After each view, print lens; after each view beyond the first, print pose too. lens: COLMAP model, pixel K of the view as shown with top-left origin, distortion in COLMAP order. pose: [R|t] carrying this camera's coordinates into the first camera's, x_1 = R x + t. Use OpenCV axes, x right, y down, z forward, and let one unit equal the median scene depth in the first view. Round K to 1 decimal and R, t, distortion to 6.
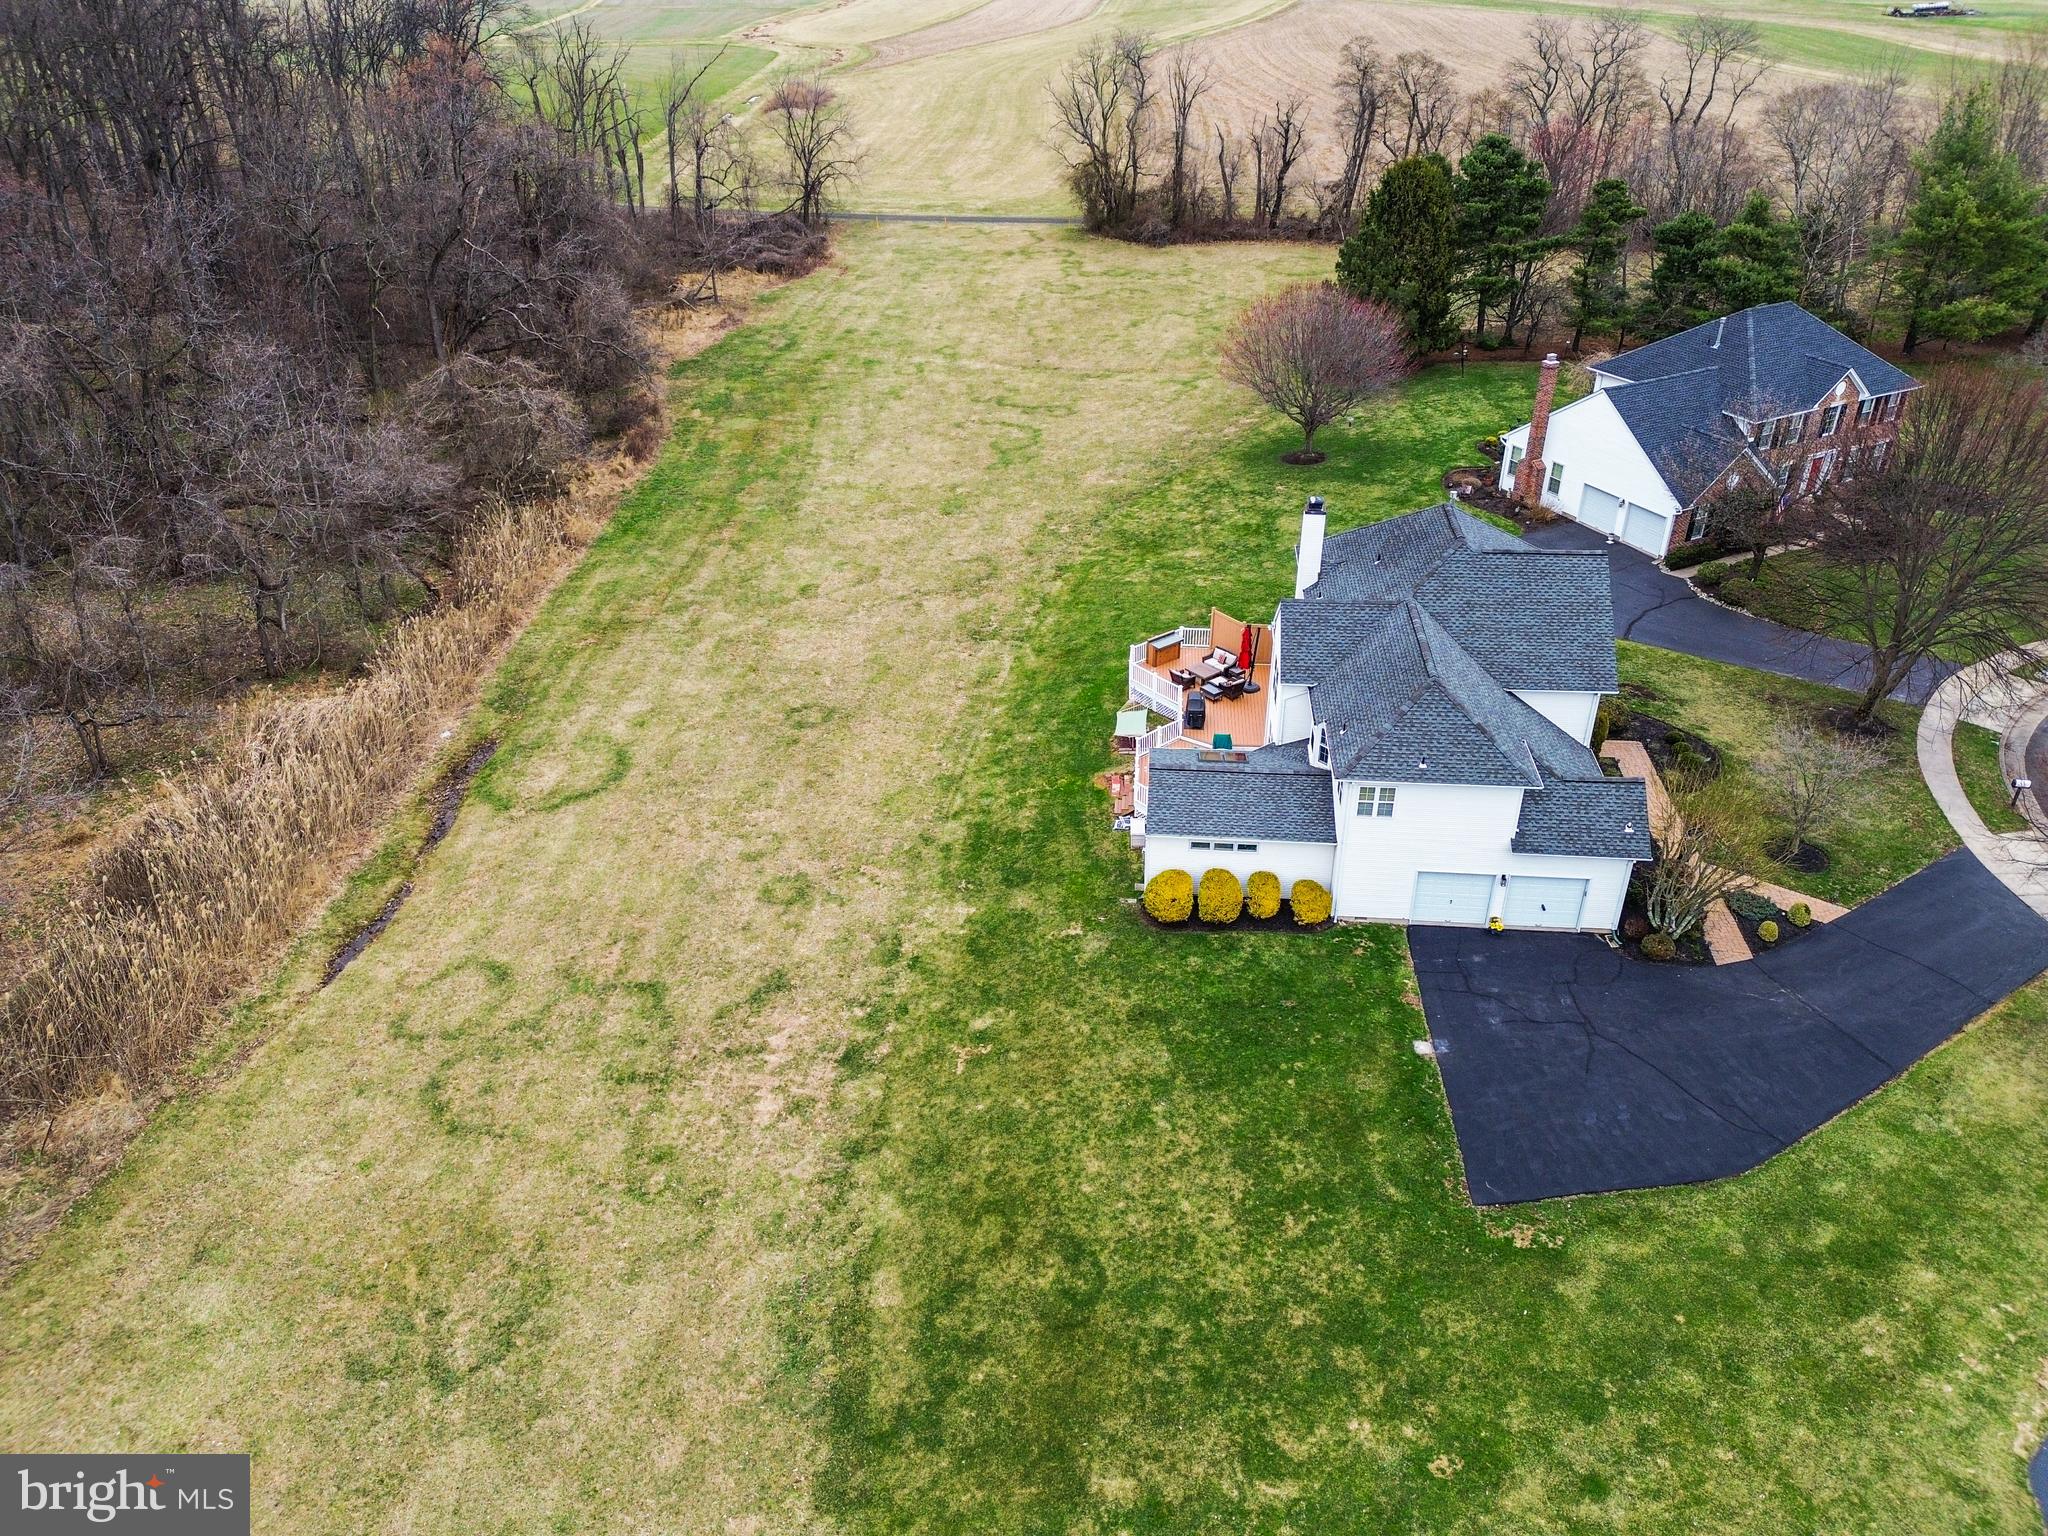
lens RADIAL K [[1435.0, 0, 1023.1], [0, 1435.0, 769.9], [0, 0, 1]] dist [0.090691, -0.094680]
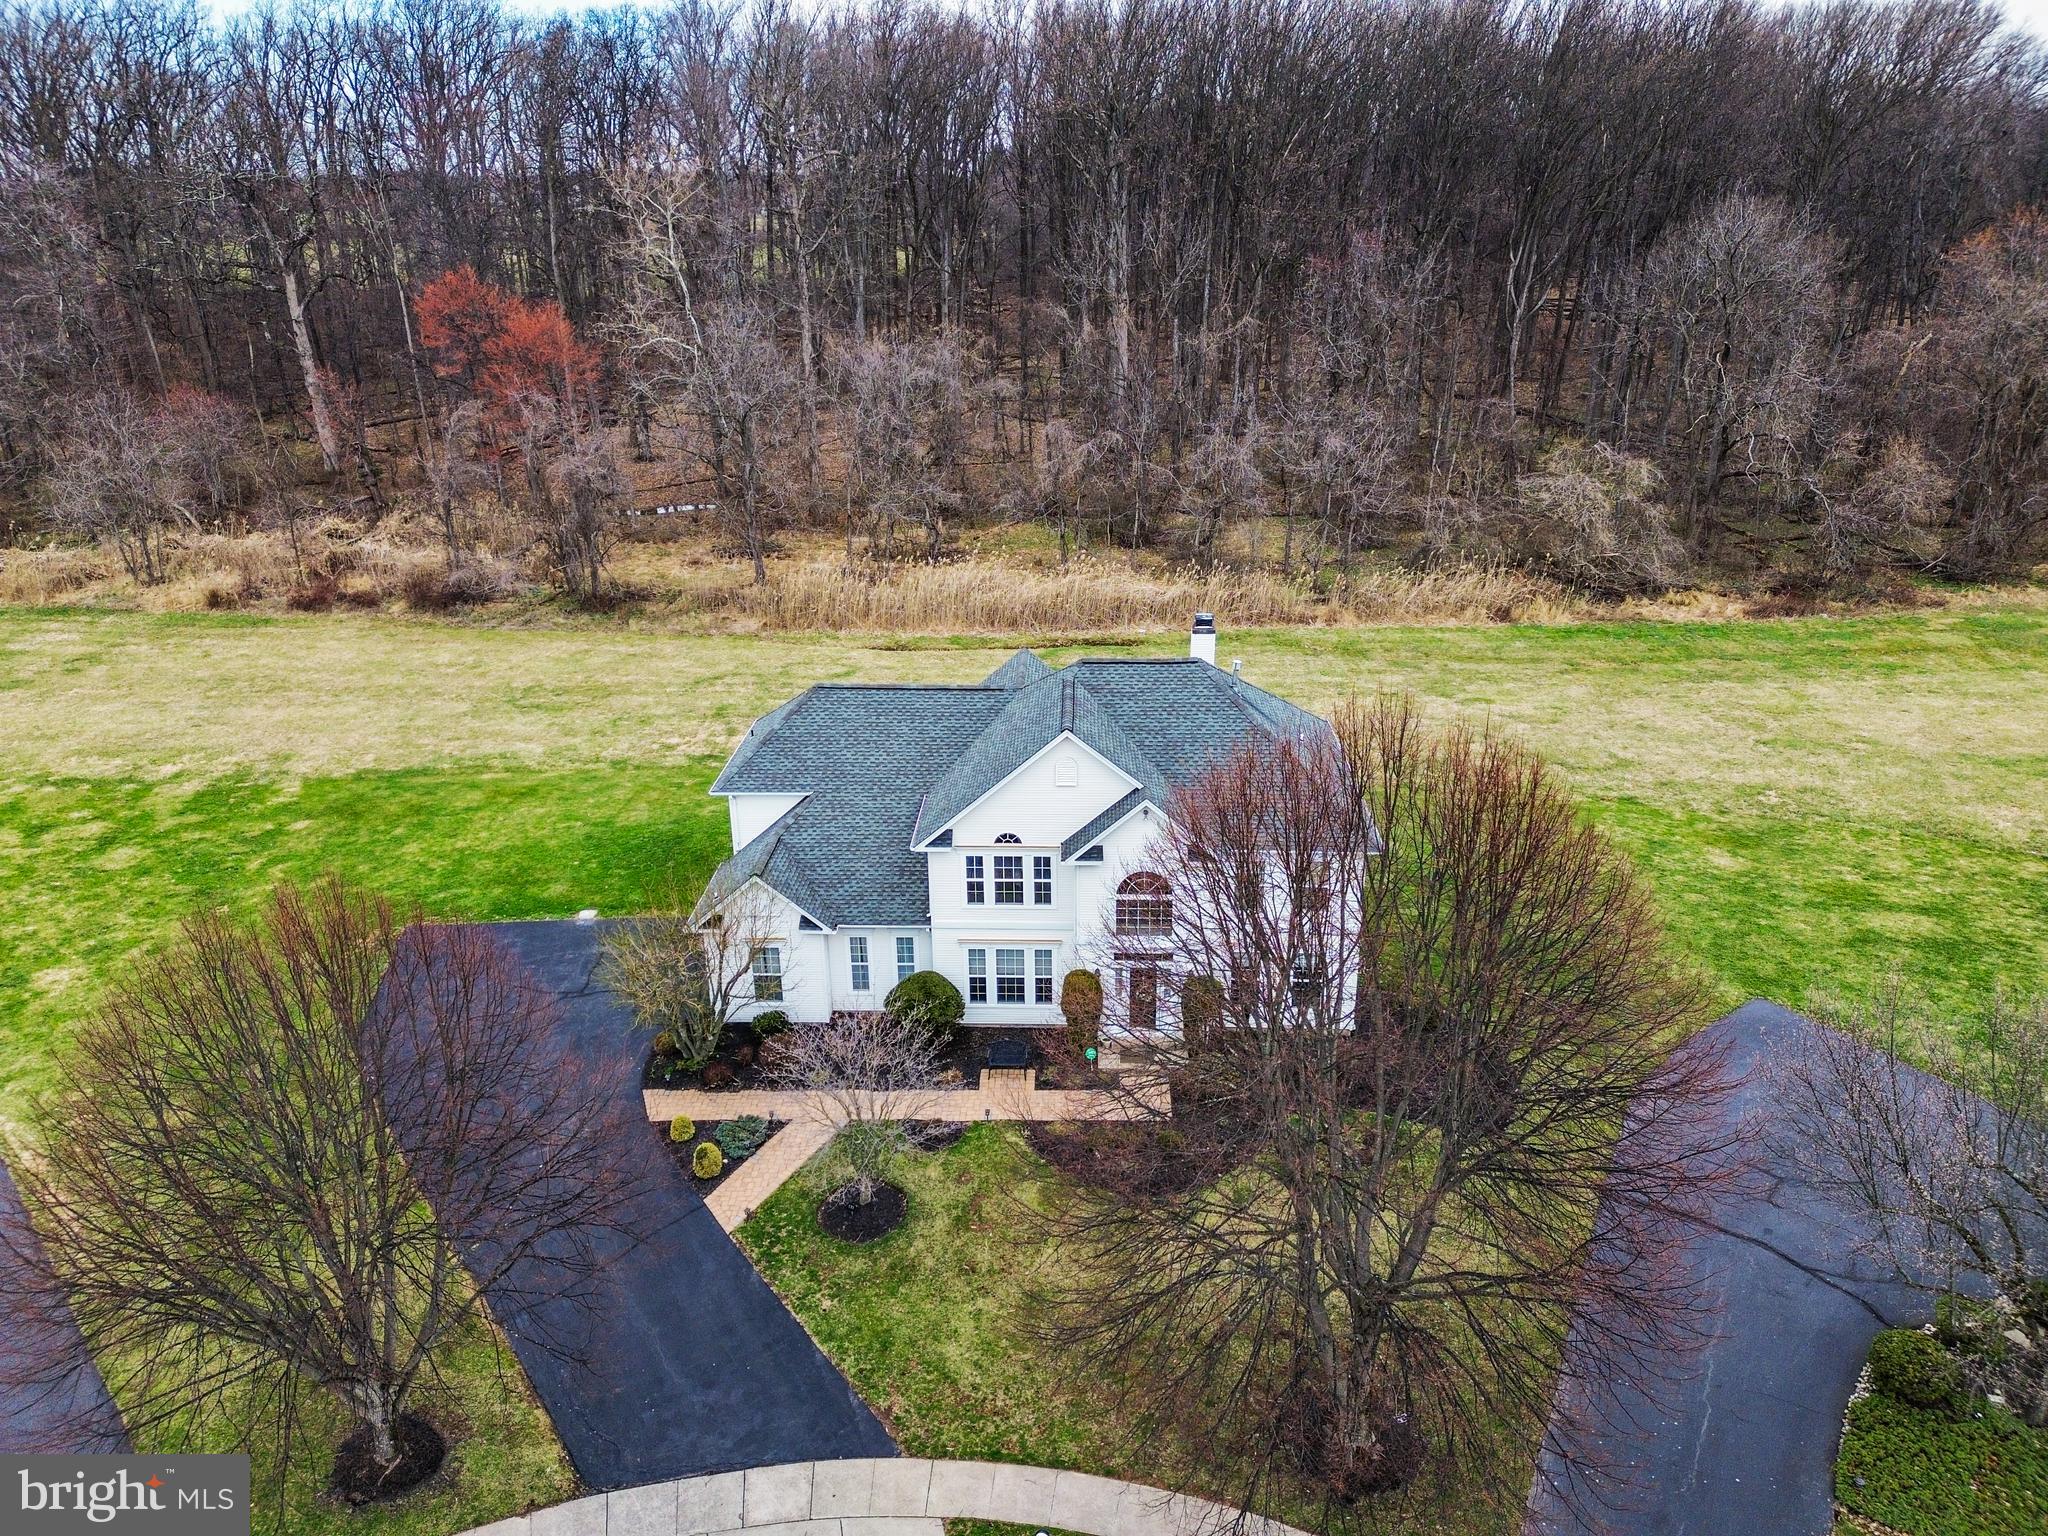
lens RADIAL K [[1440.6, 0, 1023.1], [0, 1440.6, 759.9], [0, 0, 1]] dist [0.087232, -0.092468]
pose [[0.049592, 0.383508, -0.922205, 1.360598], [-0.511981, 0.802561, 0.306221, -0.441207], [0.857564, 0.456966, 0.236149, 1.041100]]
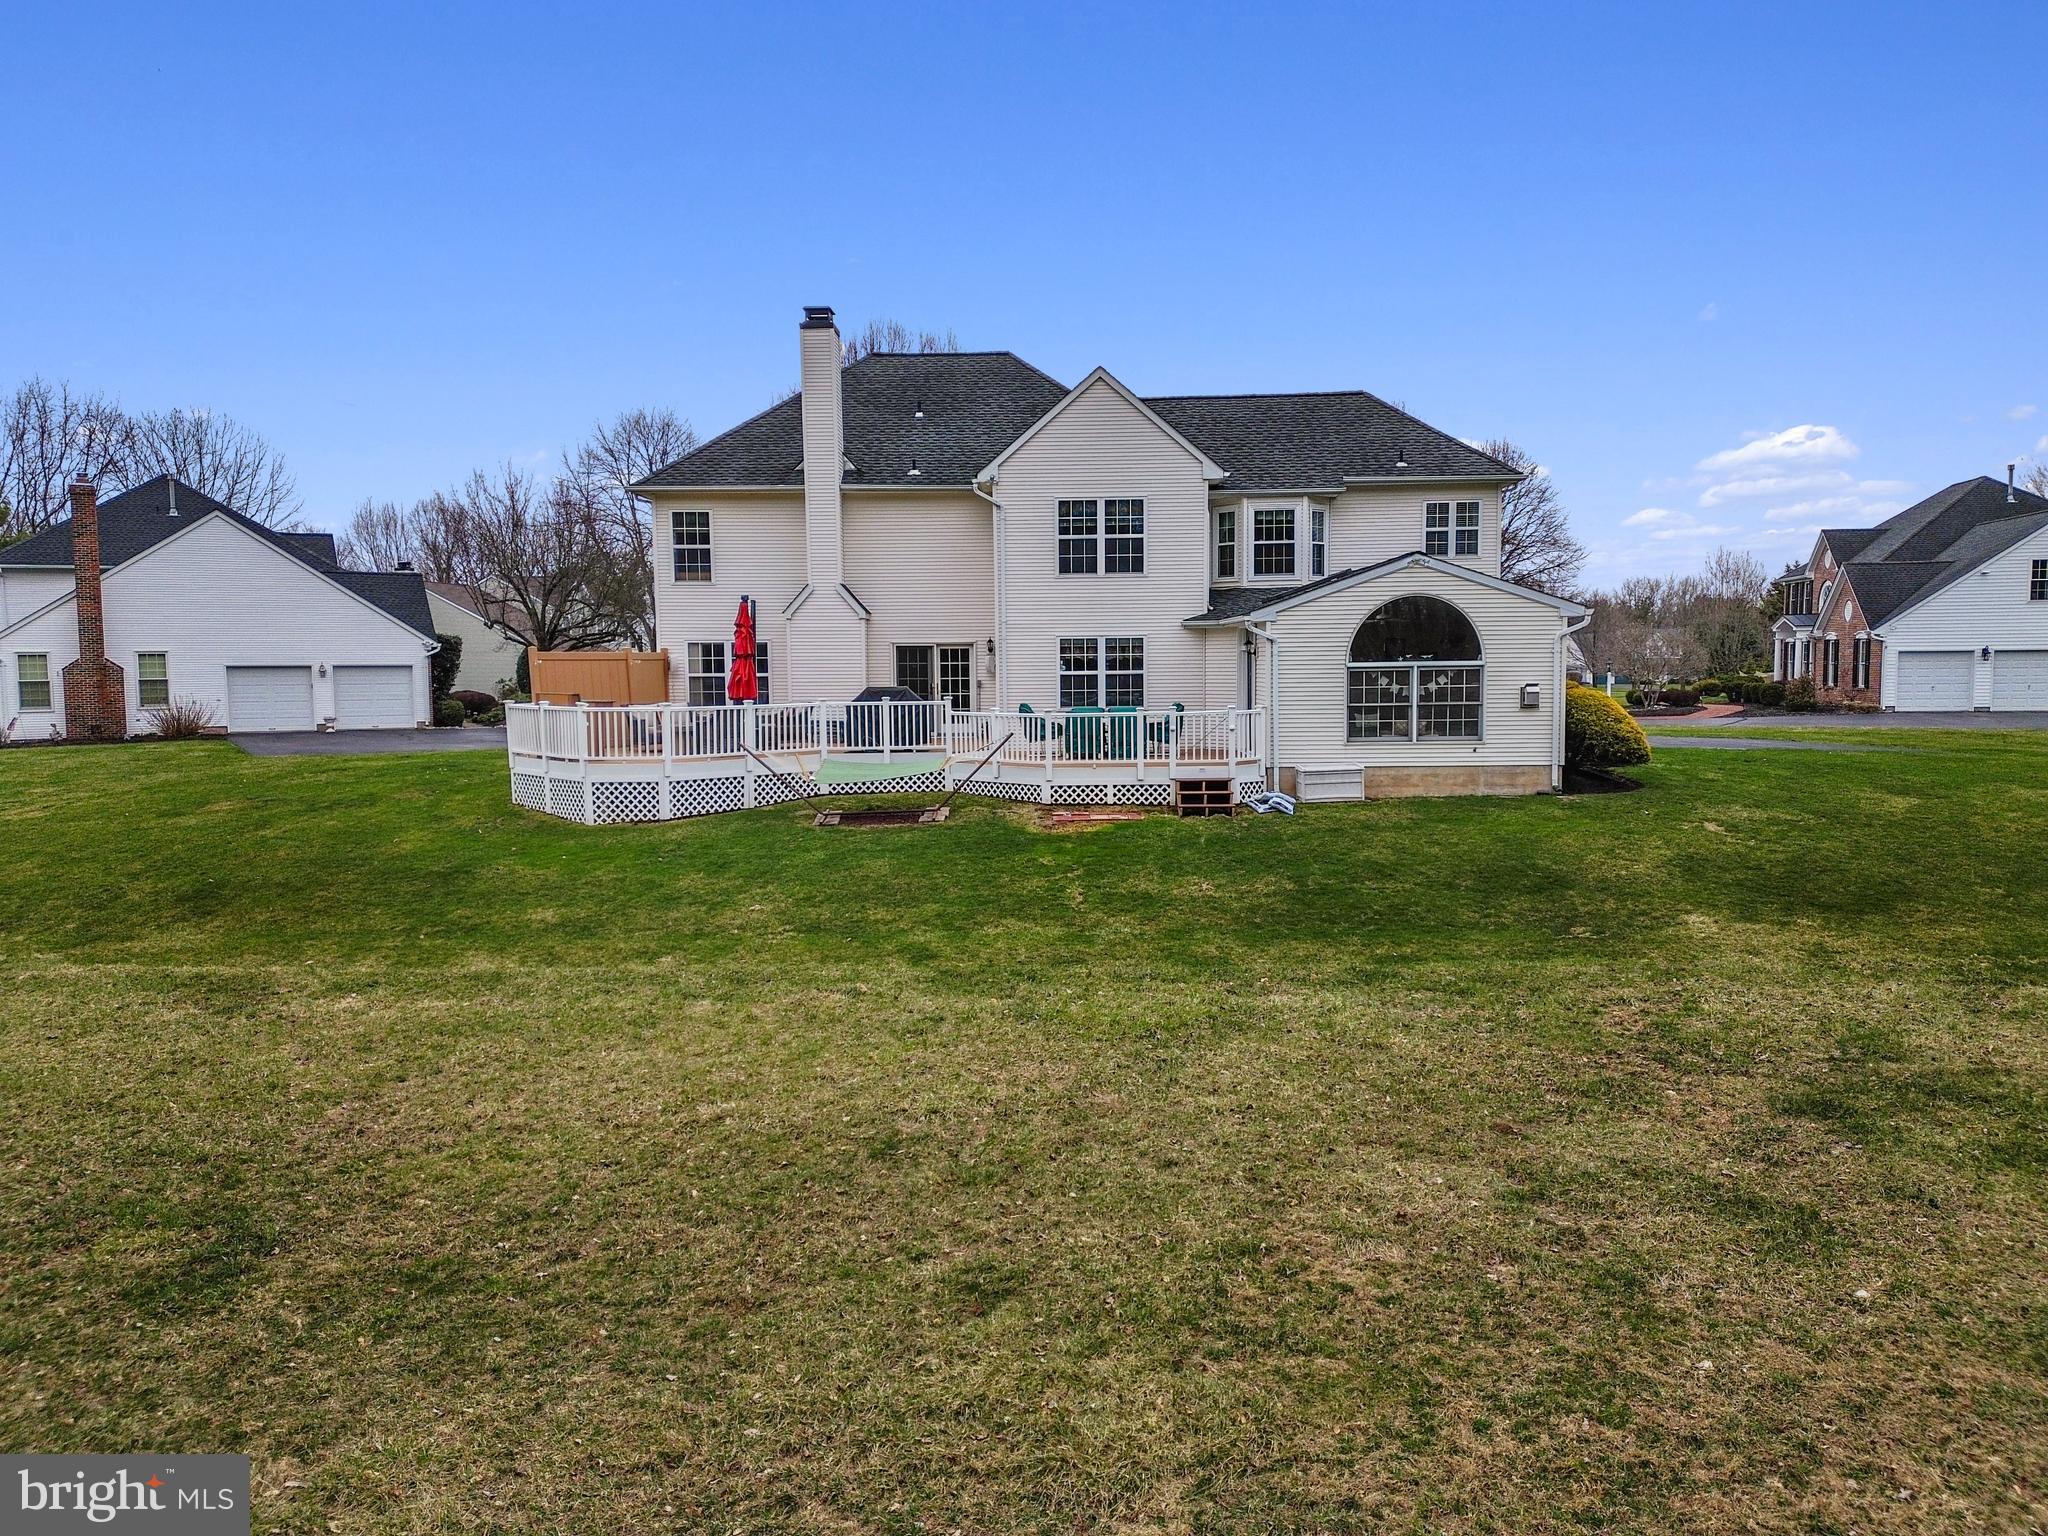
lens RADIAL K [[1435.0, 0, 1023.1], [0, 1435.0, 769.9], [0, 0, 1]] dist [0.090691, -0.094680]
pose [[-0.075631, -0.057199, 0.995494, -0.485782], [0.530818, 0.842825, 0.088755, -0.068618], [-0.844104, 0.535139, -0.033382, 1.442101]]
